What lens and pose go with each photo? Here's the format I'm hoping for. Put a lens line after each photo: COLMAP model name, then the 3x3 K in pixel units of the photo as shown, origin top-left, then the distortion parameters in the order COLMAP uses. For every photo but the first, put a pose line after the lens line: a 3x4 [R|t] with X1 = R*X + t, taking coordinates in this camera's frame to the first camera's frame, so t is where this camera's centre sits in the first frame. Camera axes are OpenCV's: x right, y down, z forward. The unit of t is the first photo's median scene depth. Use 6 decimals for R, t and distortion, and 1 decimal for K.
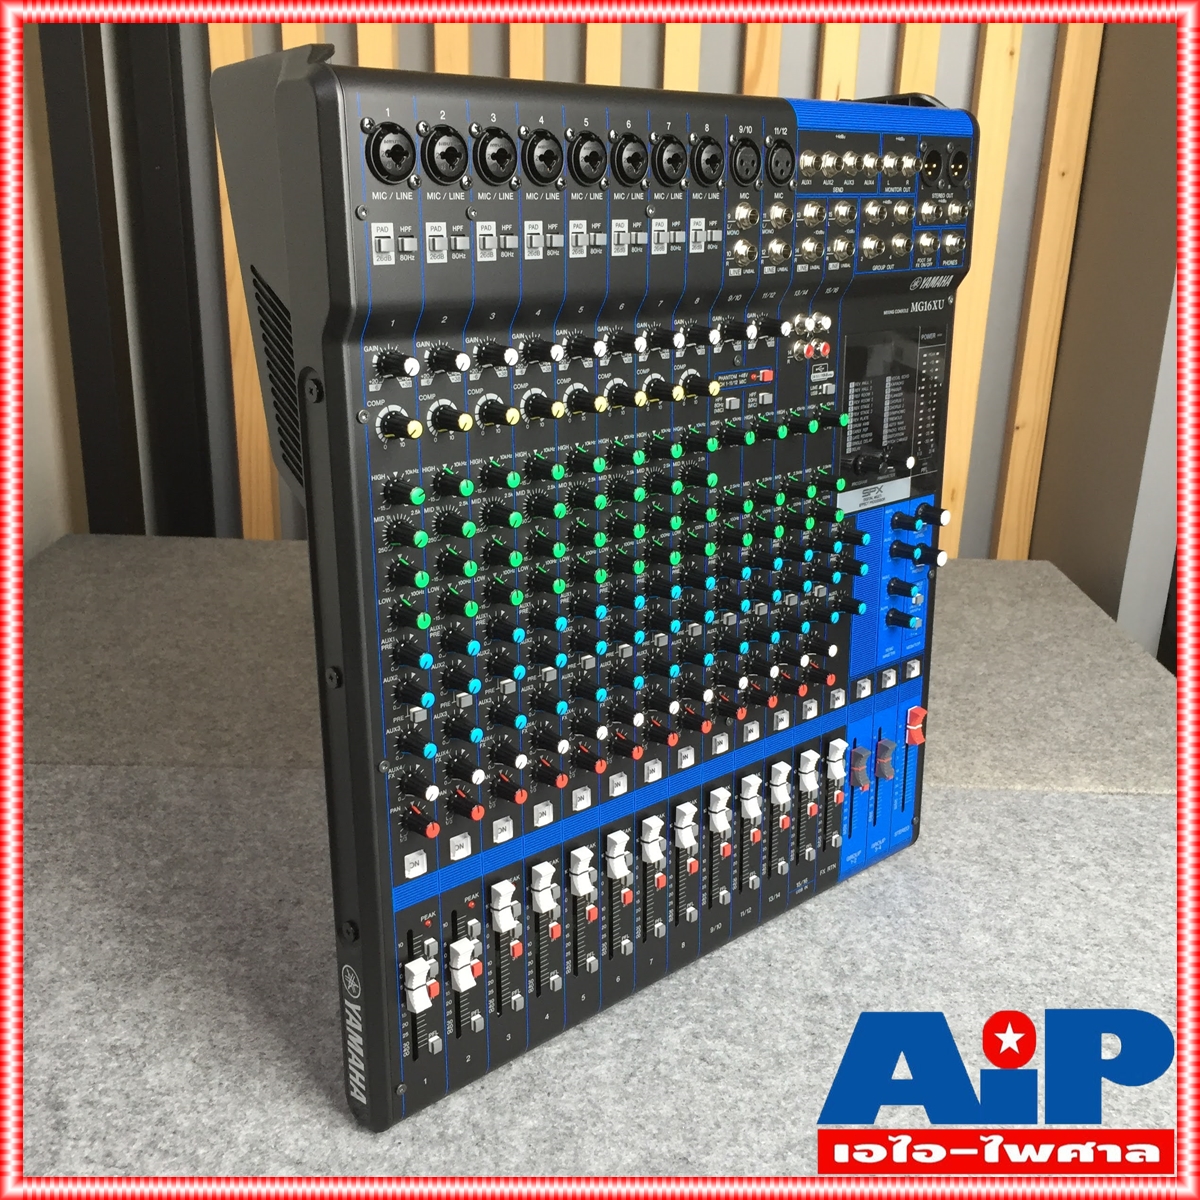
lens RADIAL K [[1322.8, 0, 600.5], [0, 1322.8, 604.0], [0, 0, 1]] dist [0.060878, -0.051003]
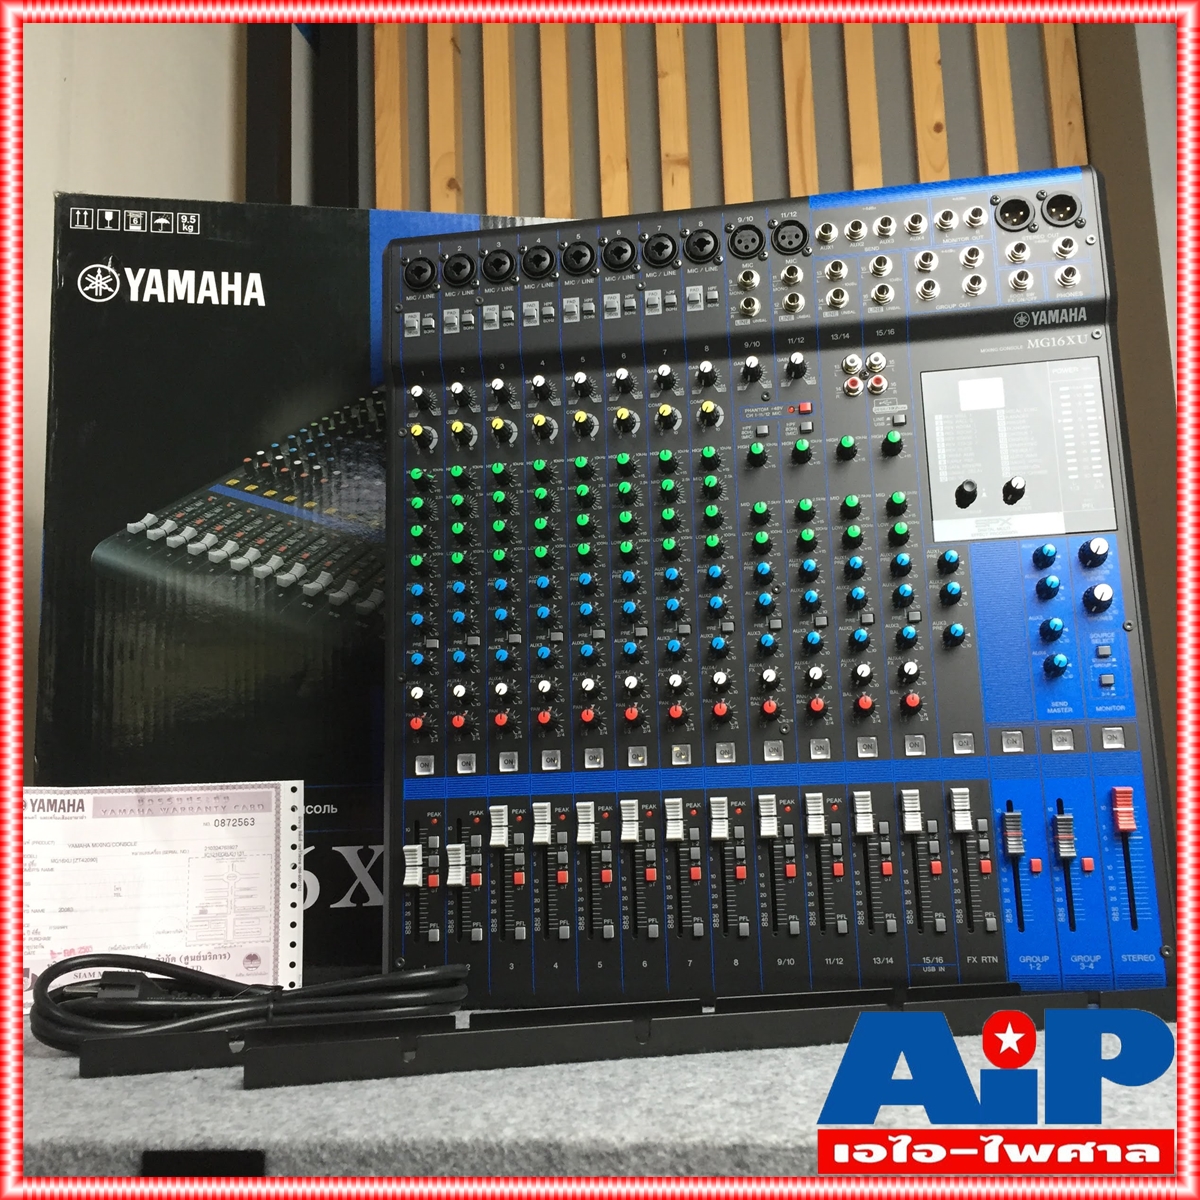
lens RADIAL K [[1312.9, 0, 600.0], [0, 1312.9, 600.0], [0, 0, 1]] dist [0.058513, -0.026715]
pose [[0.620507, -0.167285, -0.766151, 0.852140], [-0.203458, 0.909187, -0.363297, 0.420728], [0.757348, 0.381307, 0.530121, 0.341306]]
